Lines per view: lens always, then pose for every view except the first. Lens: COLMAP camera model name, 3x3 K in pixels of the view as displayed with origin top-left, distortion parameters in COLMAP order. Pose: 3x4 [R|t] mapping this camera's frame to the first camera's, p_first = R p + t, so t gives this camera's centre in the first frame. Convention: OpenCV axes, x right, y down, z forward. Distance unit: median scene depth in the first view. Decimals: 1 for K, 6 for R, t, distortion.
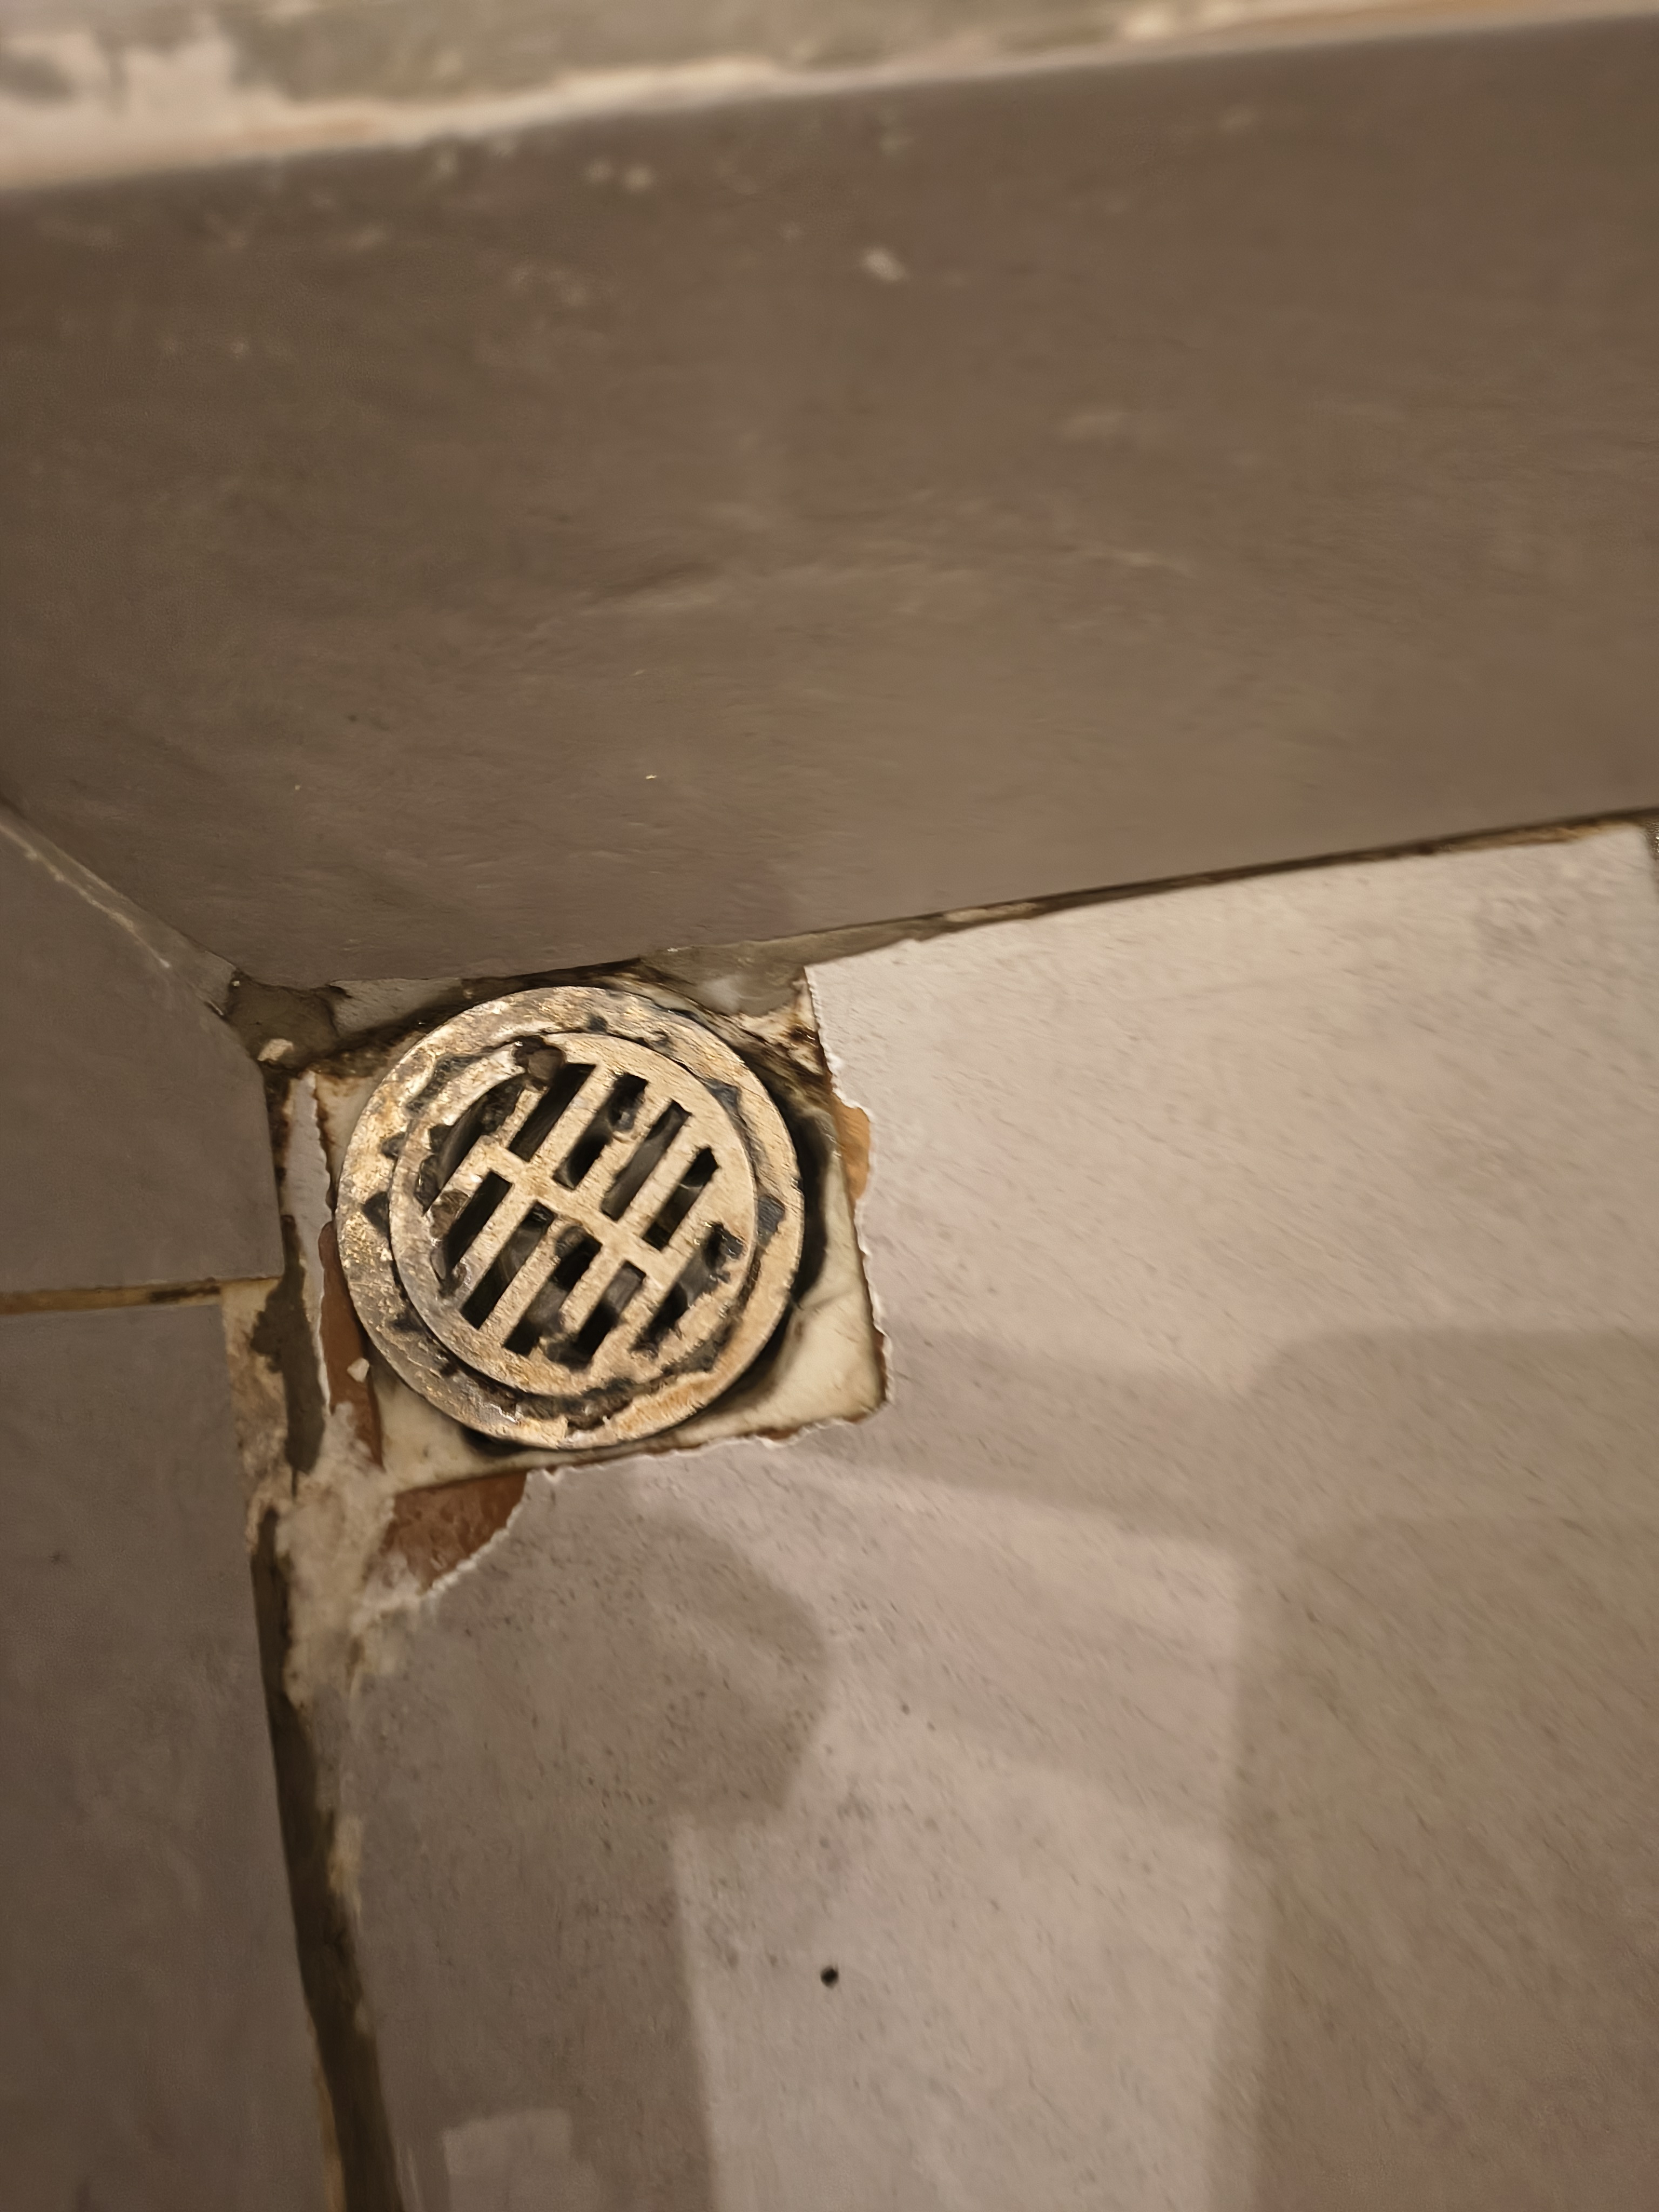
lens RADIAL K [[1532.2, 0, 791.3], [0, 1532.2, 1104.4], [0, 0, 1]] dist [0.001249, -0.001466]
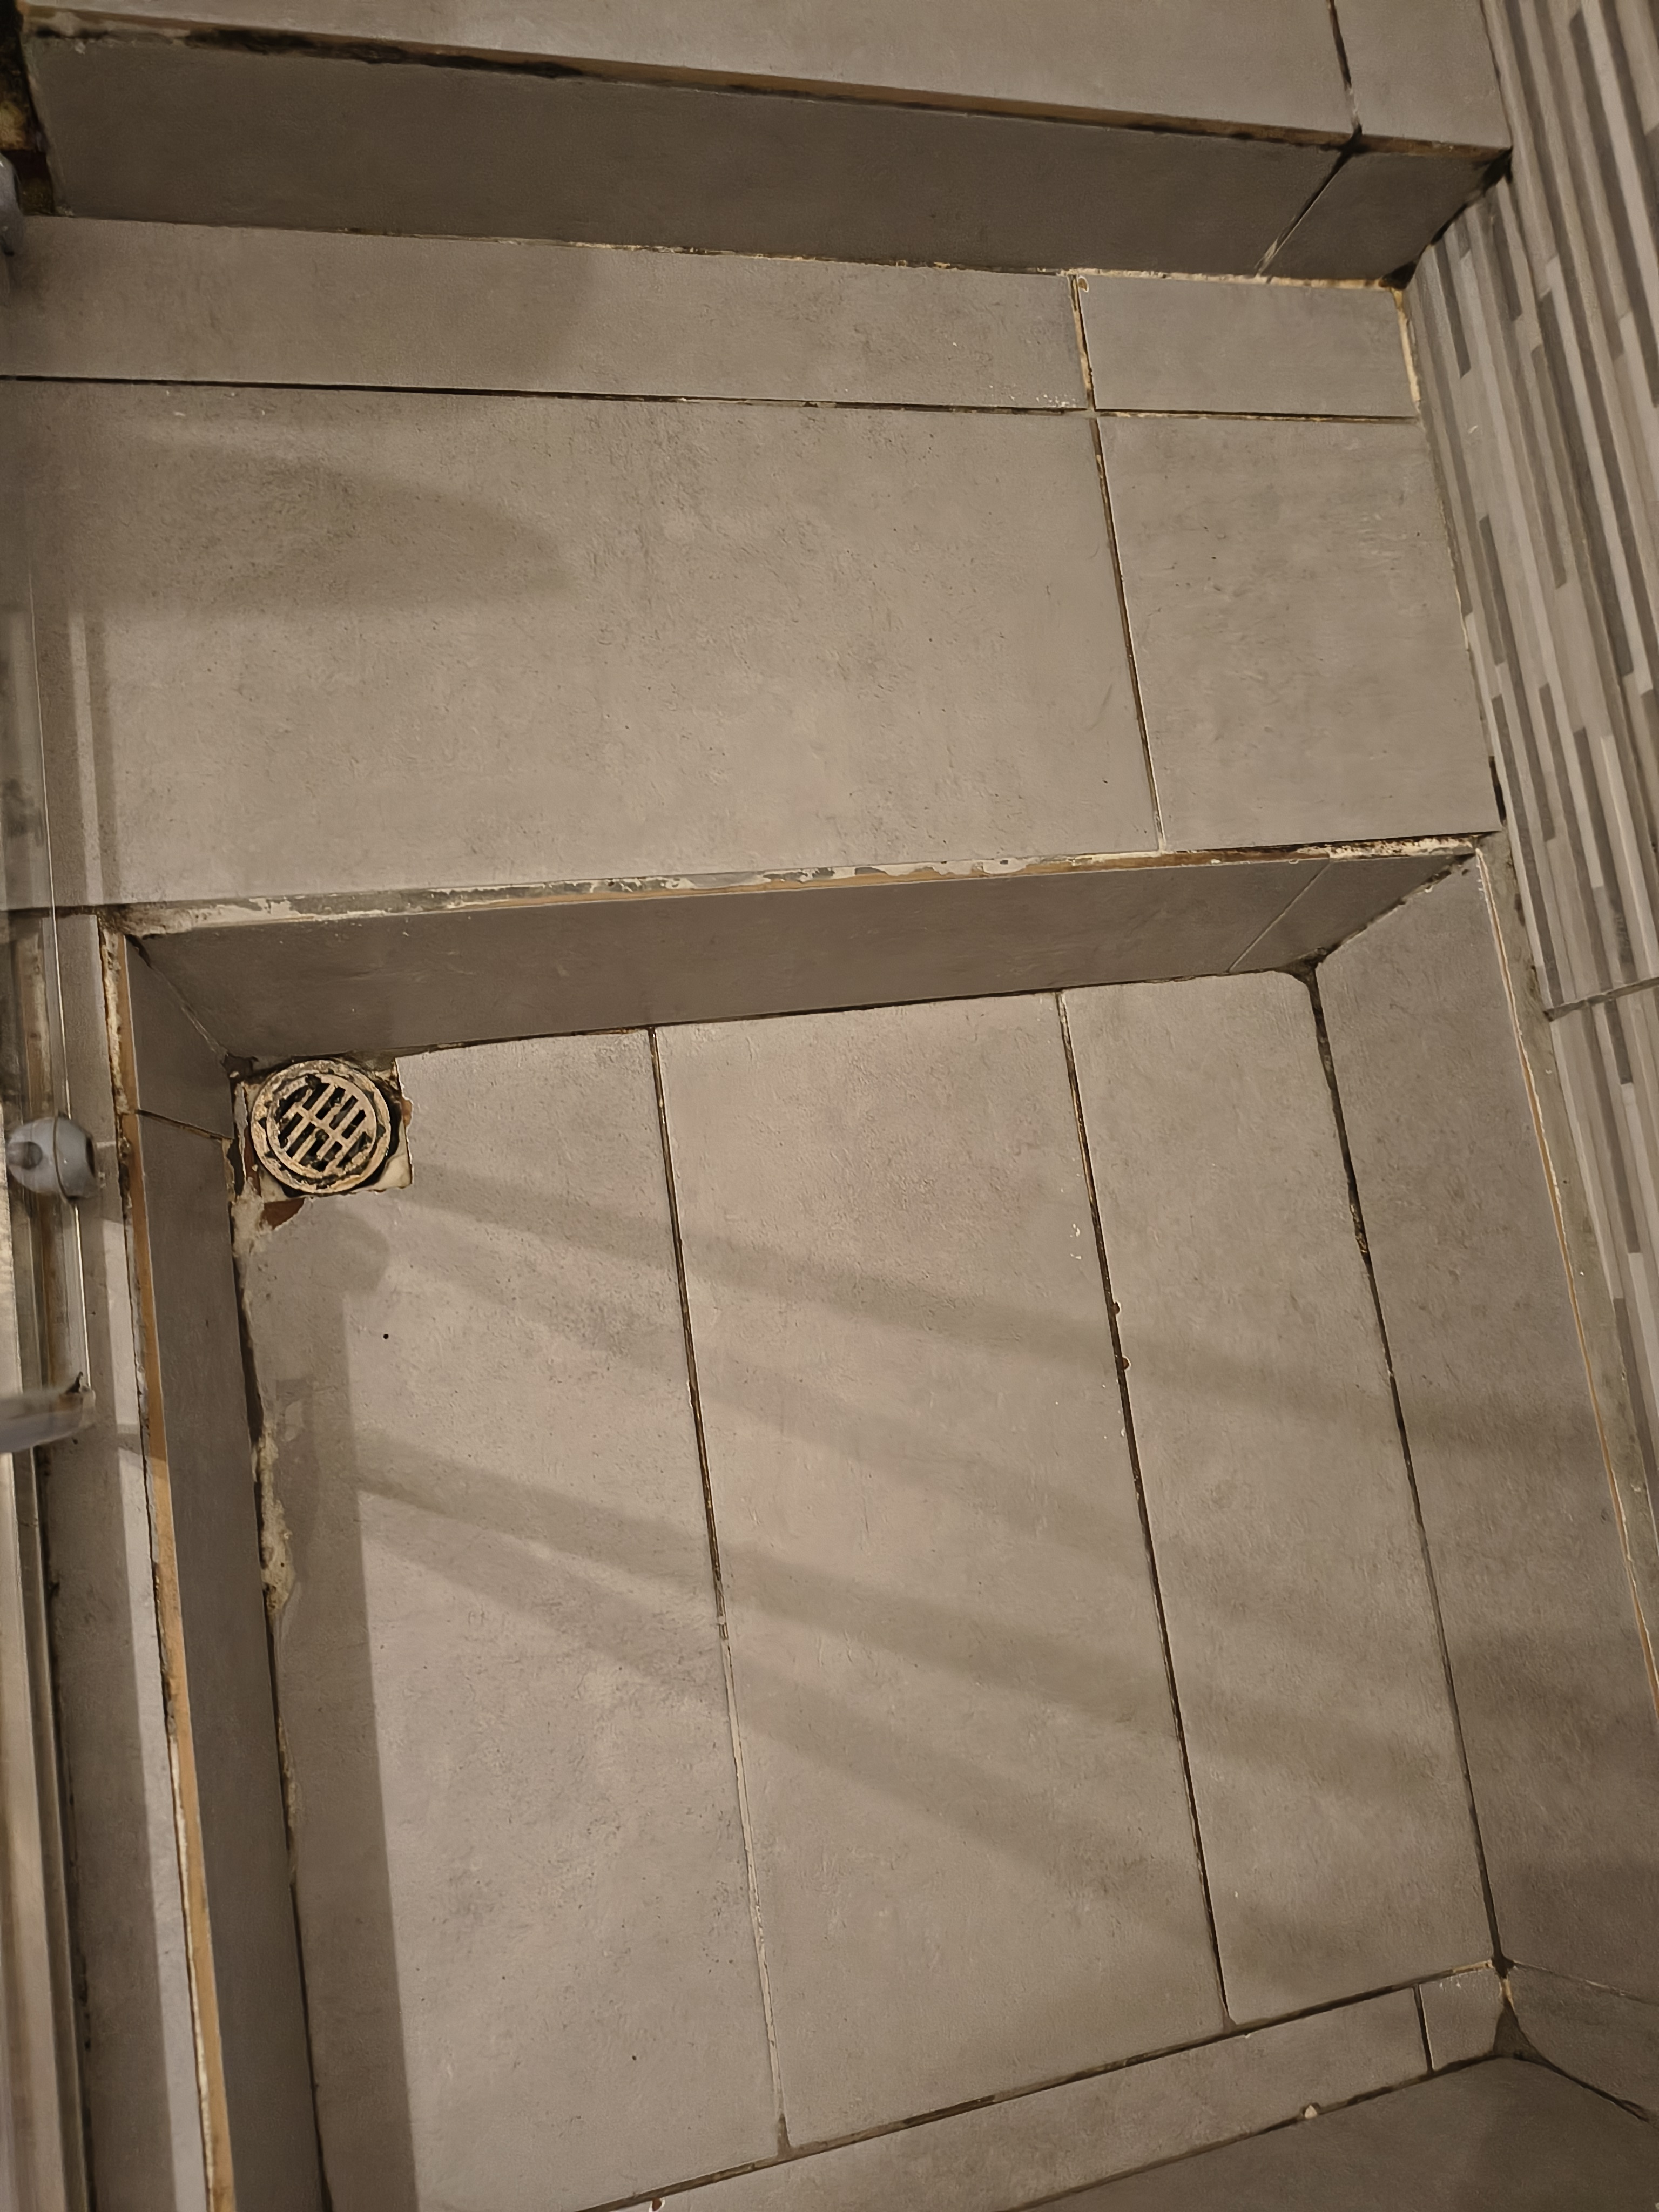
lens RADIAL K [[1532.2, 0, 791.3], [0, 1532.2, 1104.4], [0, 0, 1]] dist [0.001249, -0.001466]
pose [[0.975383, 0.047277, 0.215390, 0.143745], [-0.037190, 0.998024, -0.050648, 0.157130], [-0.217359, 0.041391, 0.975214, -2.587826]]
